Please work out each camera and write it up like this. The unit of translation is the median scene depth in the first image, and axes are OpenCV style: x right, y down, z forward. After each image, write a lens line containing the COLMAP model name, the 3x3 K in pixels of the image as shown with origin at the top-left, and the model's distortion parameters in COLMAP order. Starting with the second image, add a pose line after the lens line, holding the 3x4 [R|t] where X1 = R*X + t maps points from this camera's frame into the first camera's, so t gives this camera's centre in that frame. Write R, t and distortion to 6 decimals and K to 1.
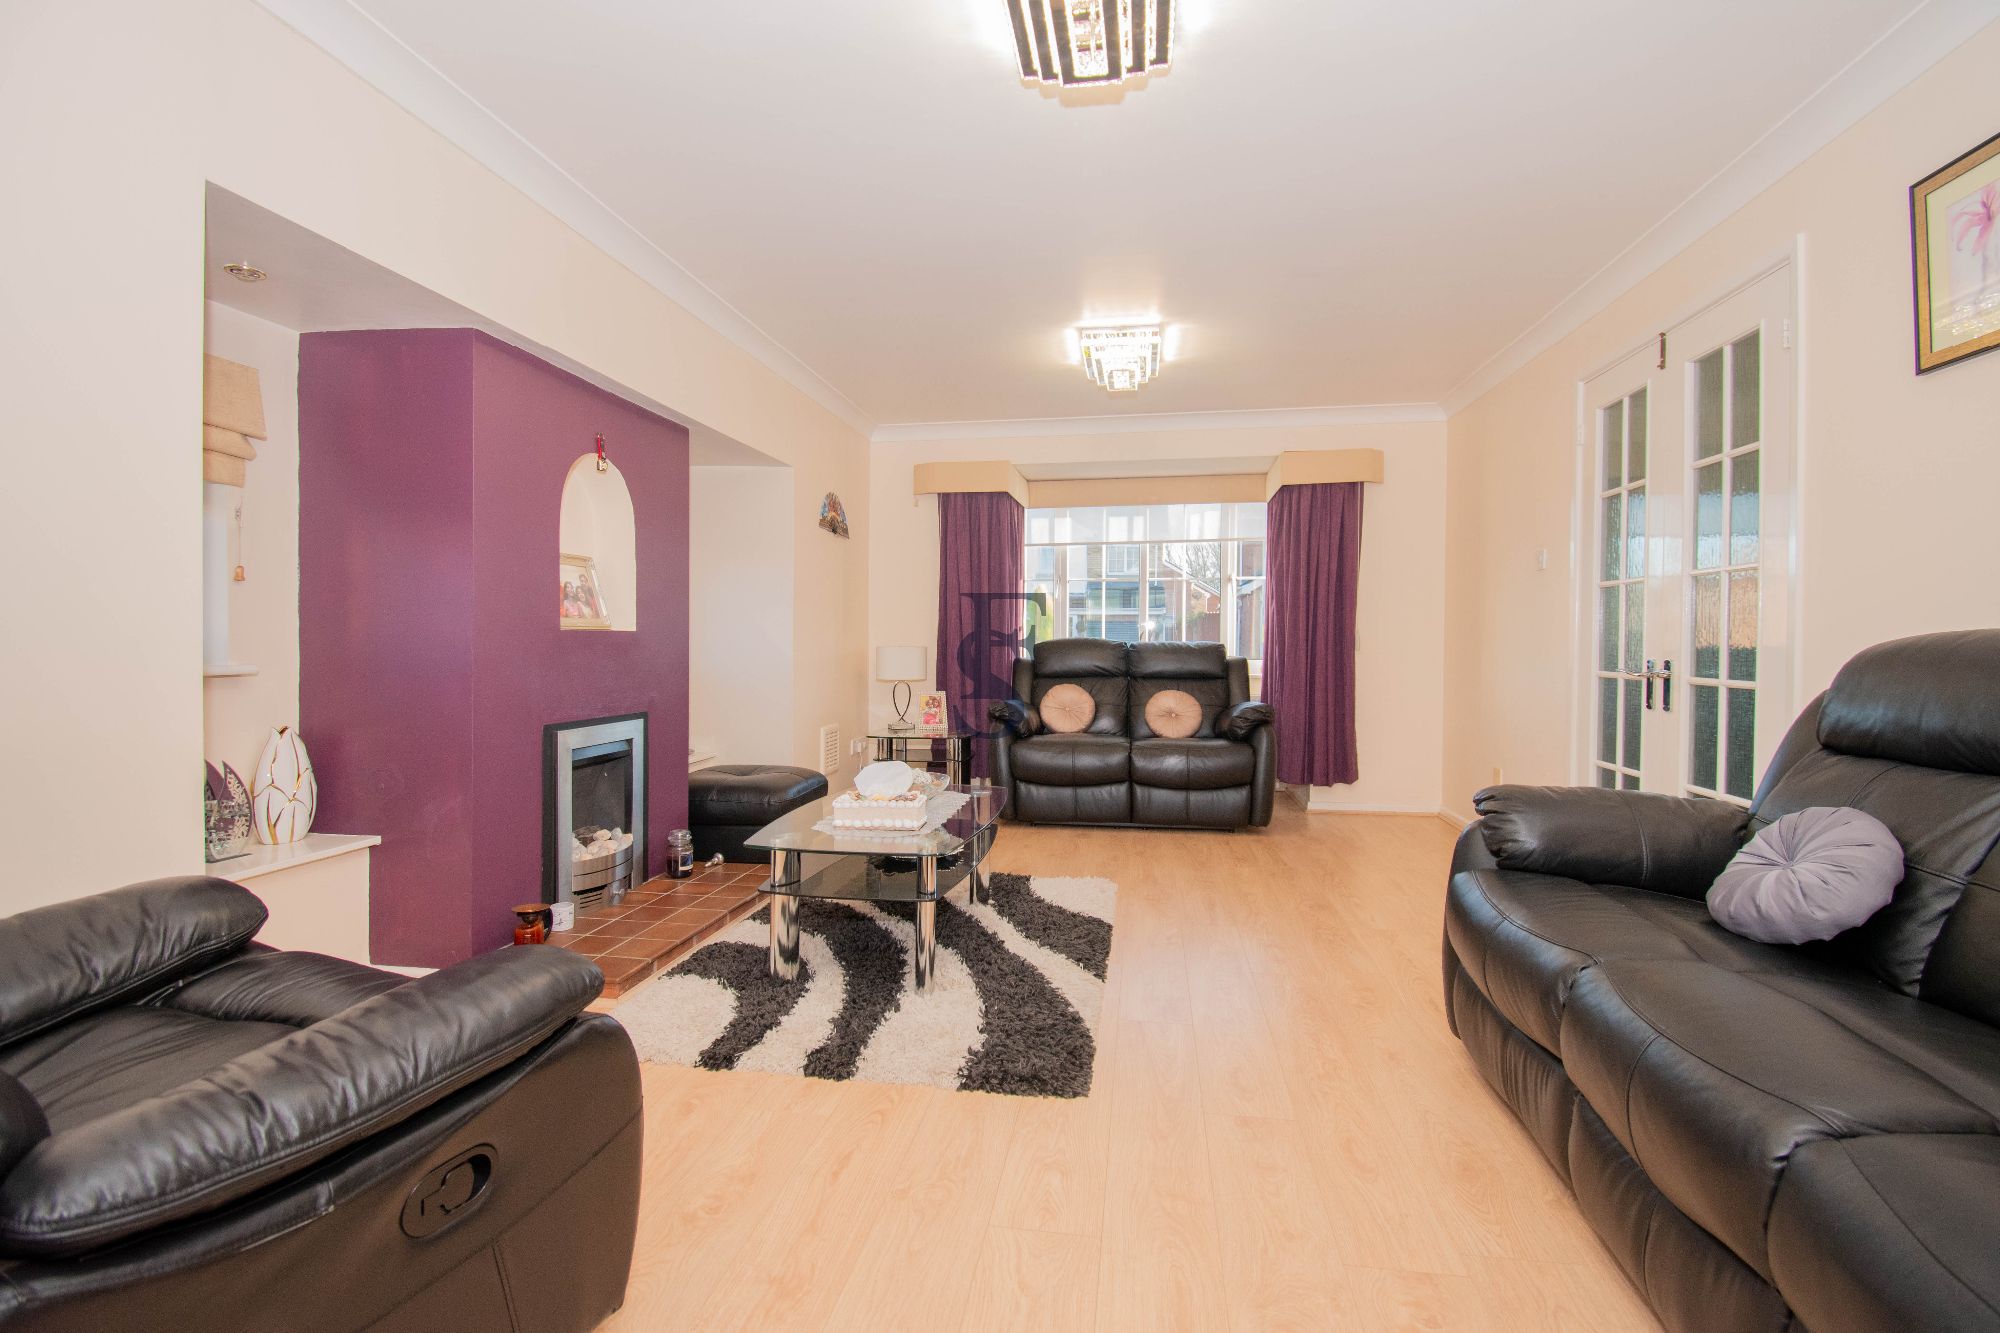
lens RADIAL K [[890.7, 0, 1006.9], [0, 890.7, 657.8], [0, 0, 1]] dist [-0.016853, -0.004295]
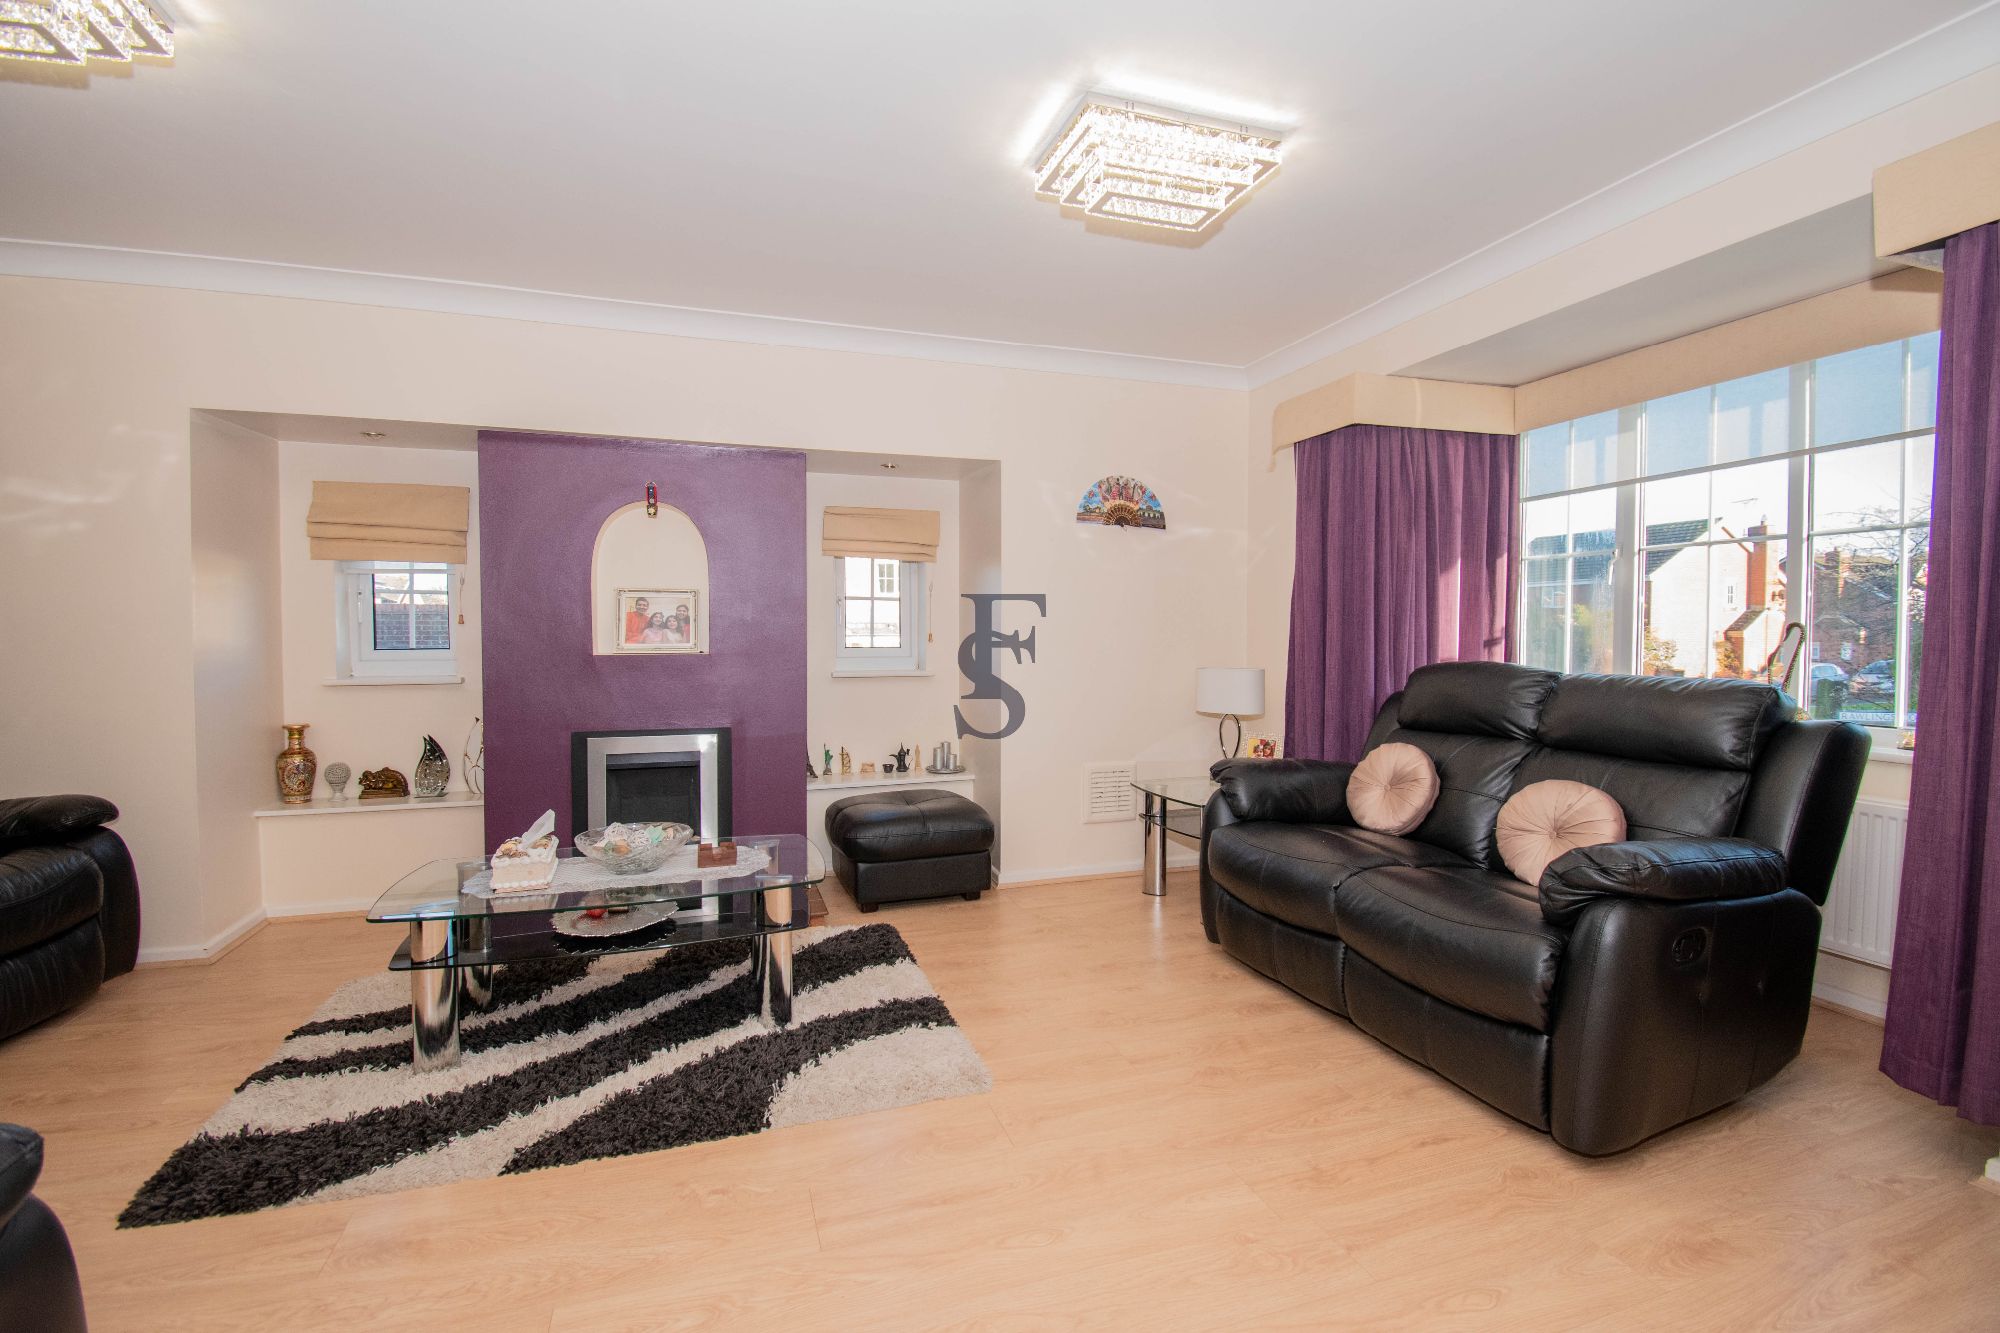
lens RADIAL K [[890.7, 0, 997.8], [0, 890.7, 659.7], [0, 0, 1]] dist [-0.016853, -0.004295]
pose [[0.452895, 0.018559, -0.891371, 0.742553], [-0.015764, 0.999794, 0.012808, -0.043940], [0.891425, 0.008251, 0.453094, 0.847798]]
